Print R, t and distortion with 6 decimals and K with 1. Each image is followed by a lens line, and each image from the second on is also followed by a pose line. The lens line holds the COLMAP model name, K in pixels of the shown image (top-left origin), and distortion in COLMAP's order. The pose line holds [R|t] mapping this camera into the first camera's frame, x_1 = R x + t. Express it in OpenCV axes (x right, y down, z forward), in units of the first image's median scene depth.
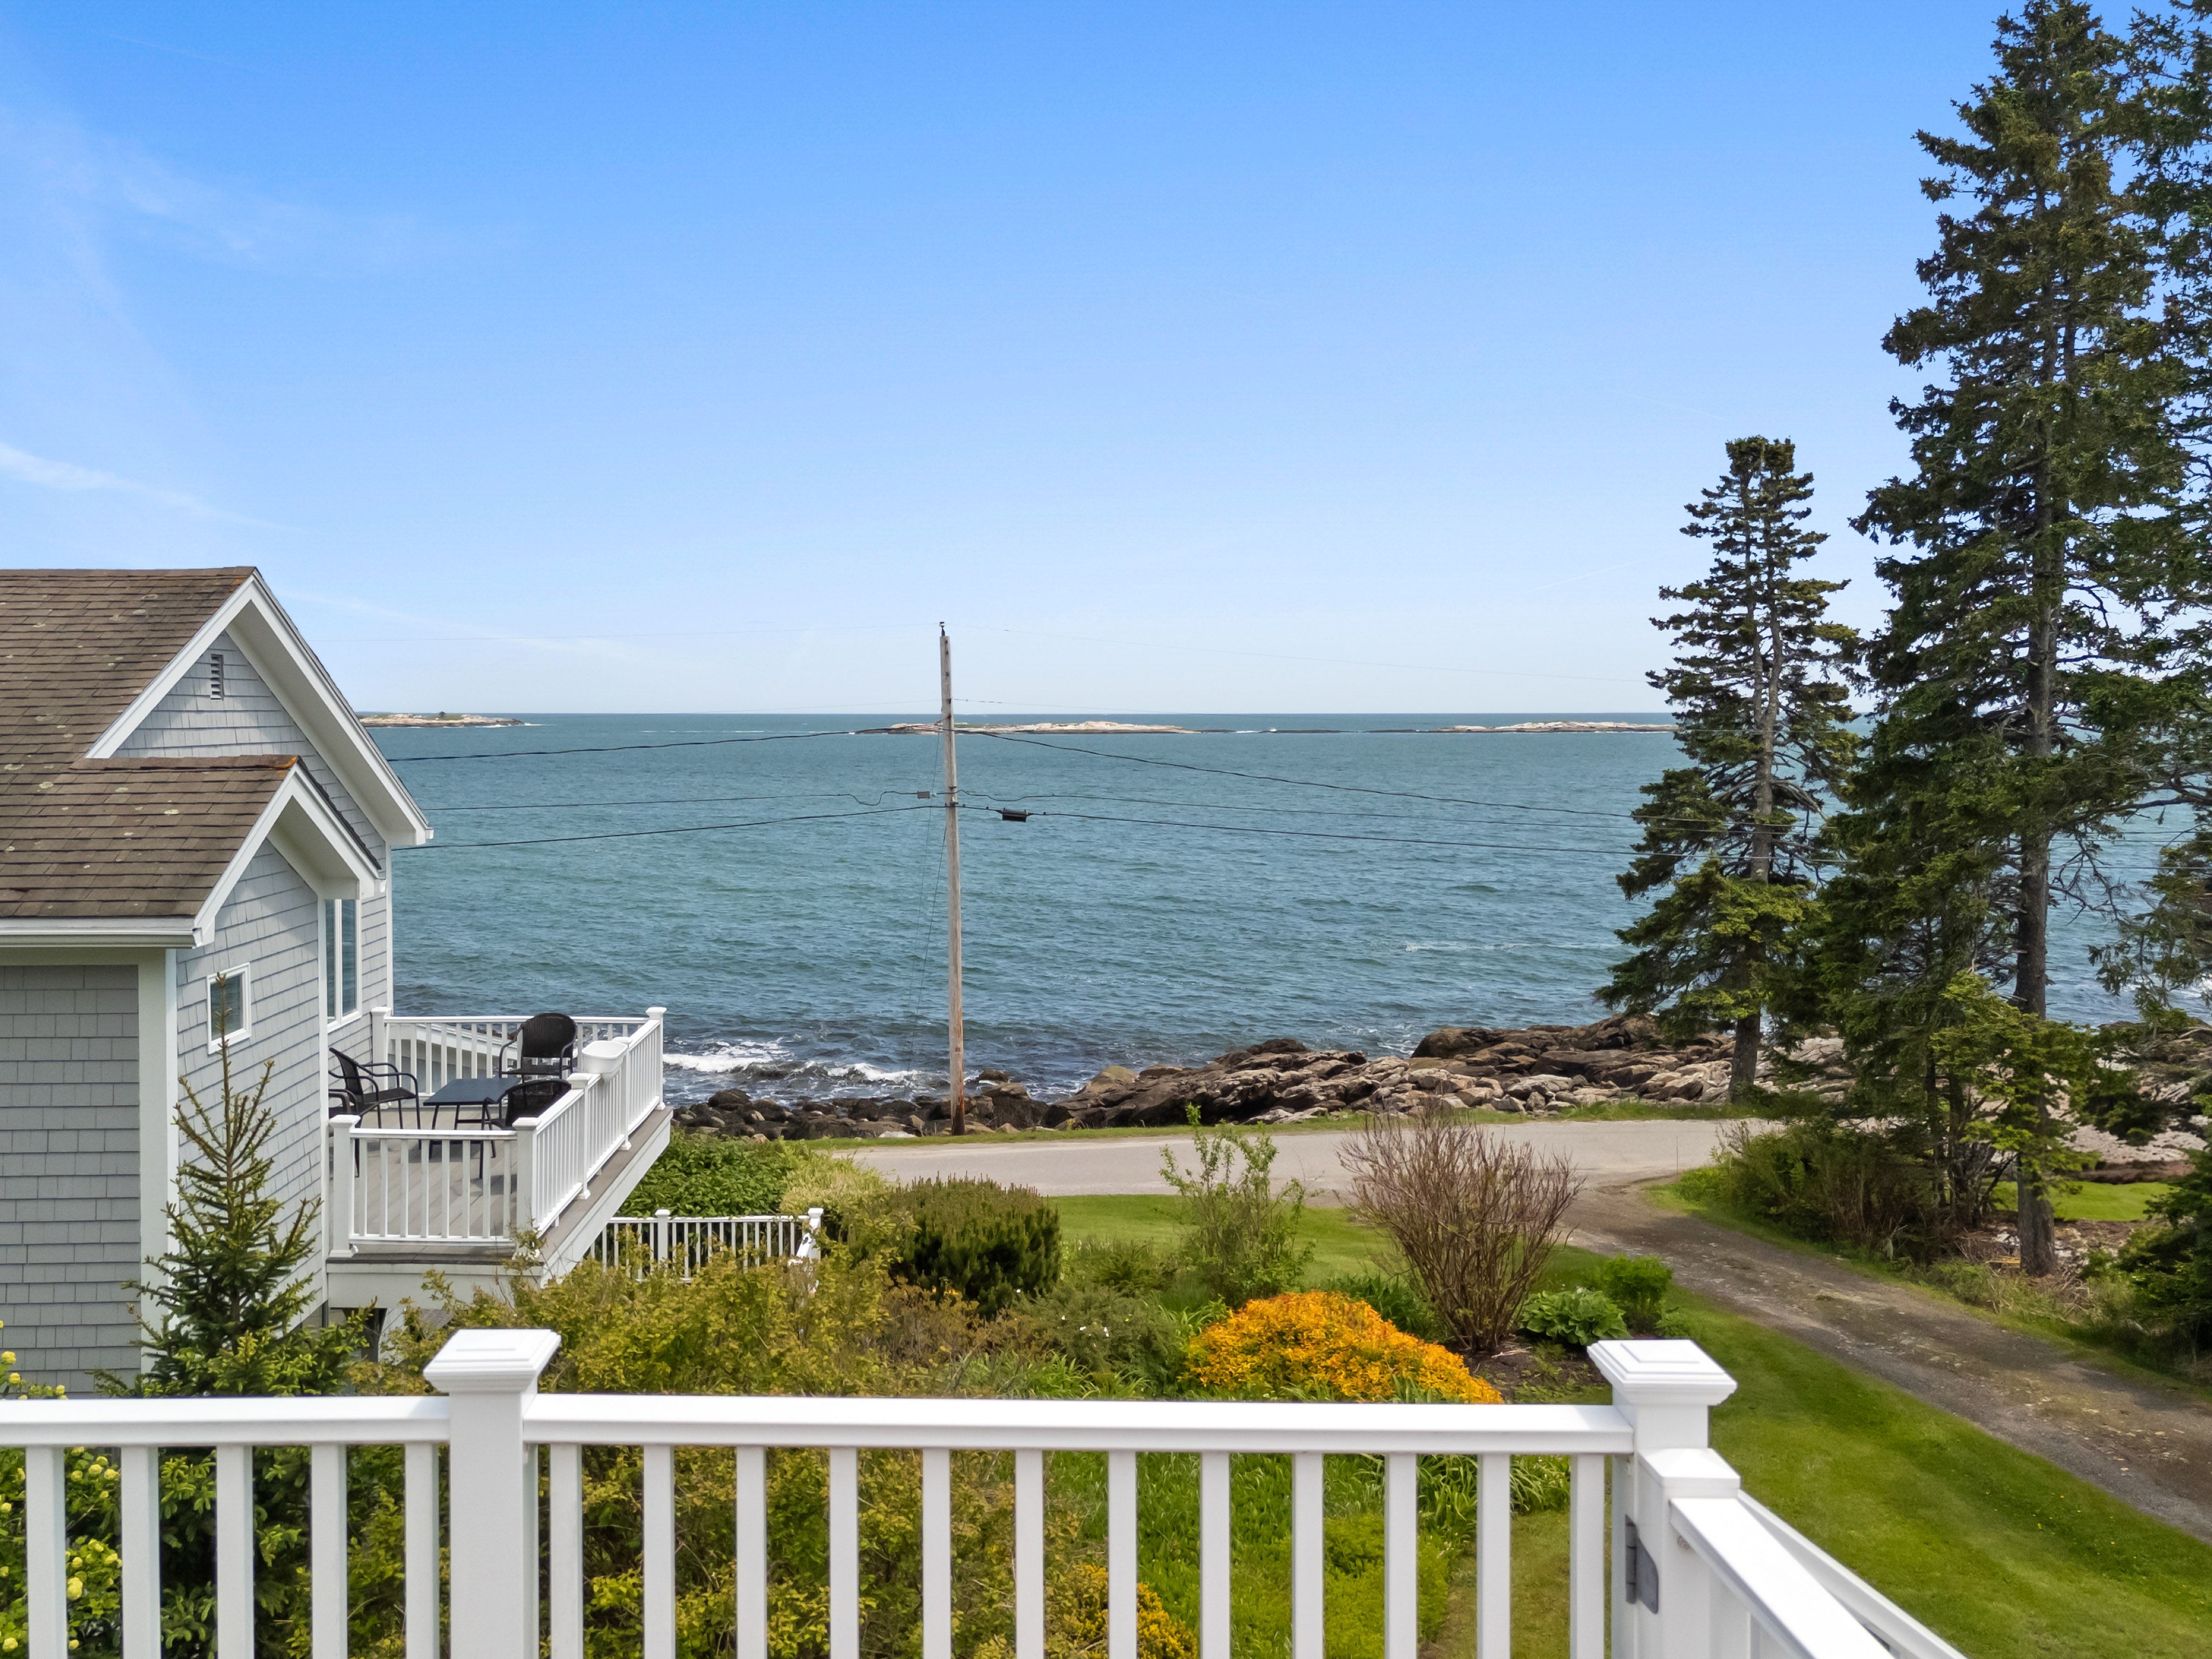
lens RADIAL K [[2158.2, 0, 1063.6], [0, 2158.2, 832.6], [0, 0, 1]] dist [0.210787, -0.010107]
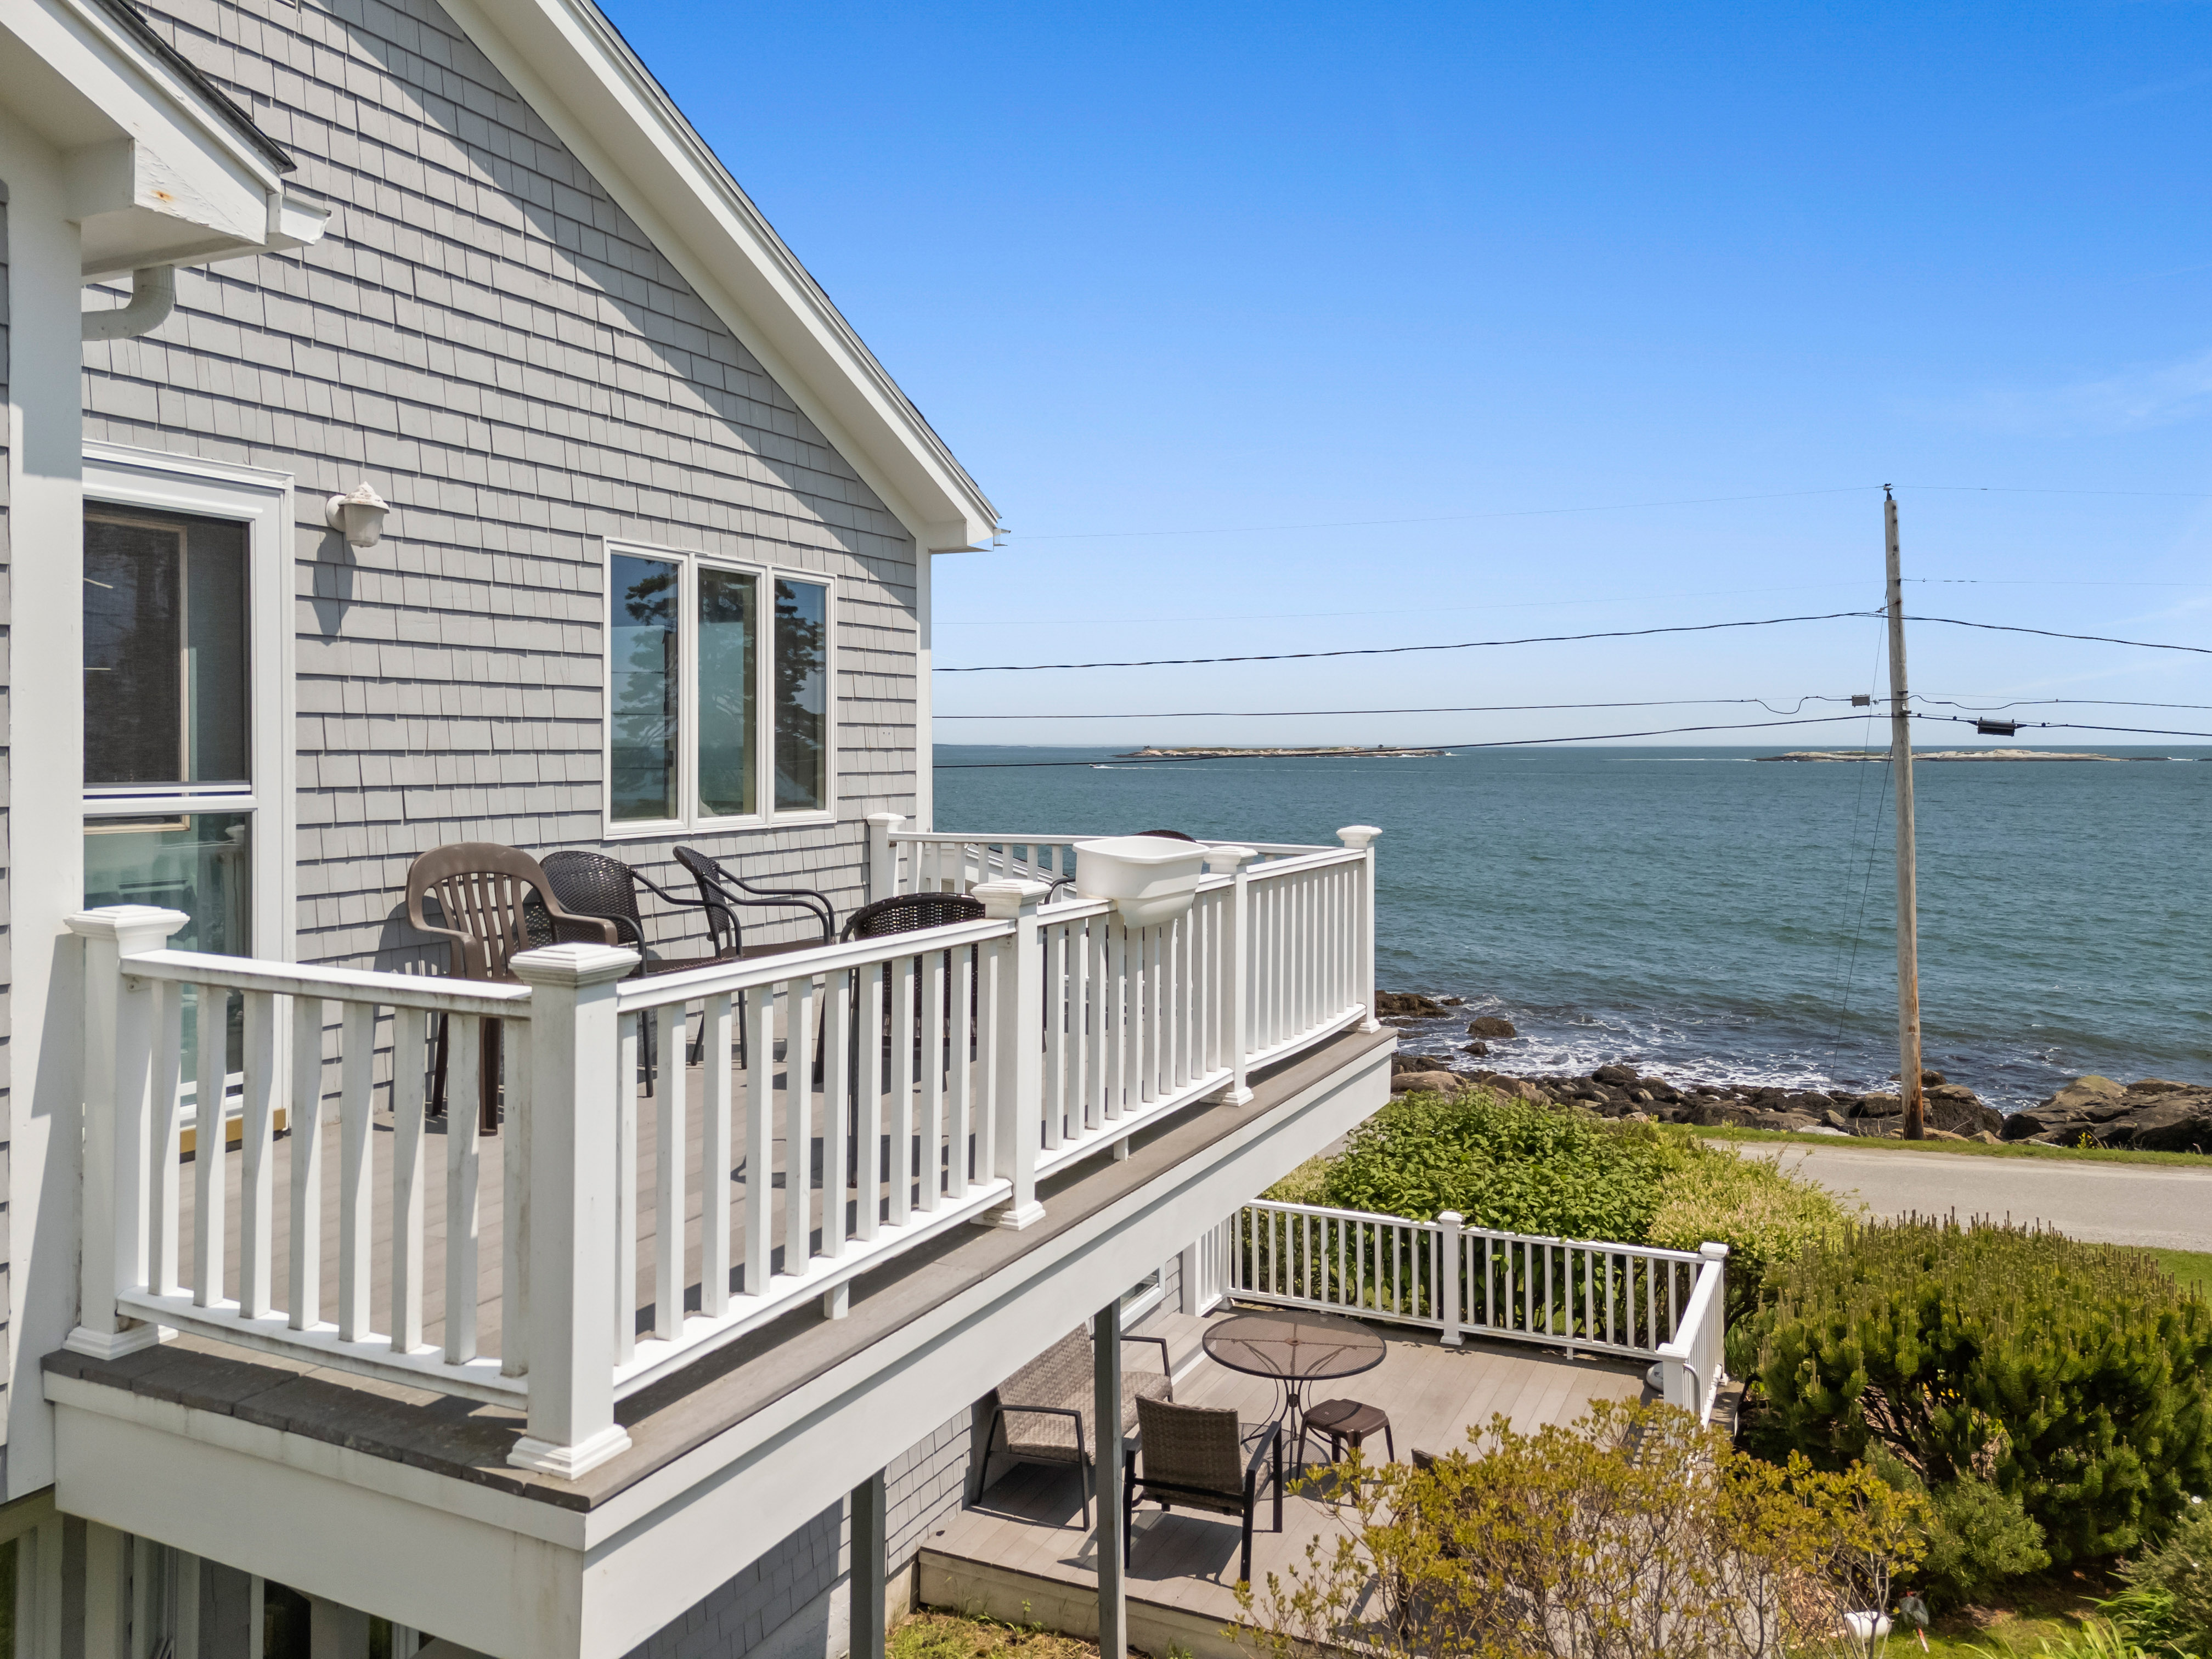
lens RADIAL K [[1672.0, 0, 978.5], [0, 1672.0, 828.1], [0, 0, 1]] dist [0.040985, -0.031813]
pose [[0.865178, 0.004718, -0.501443, -0.058080], [-0.014983, 0.999753, -0.016444, 0.070908], [0.501241, 0.021740, 0.865035, 0.505388]]
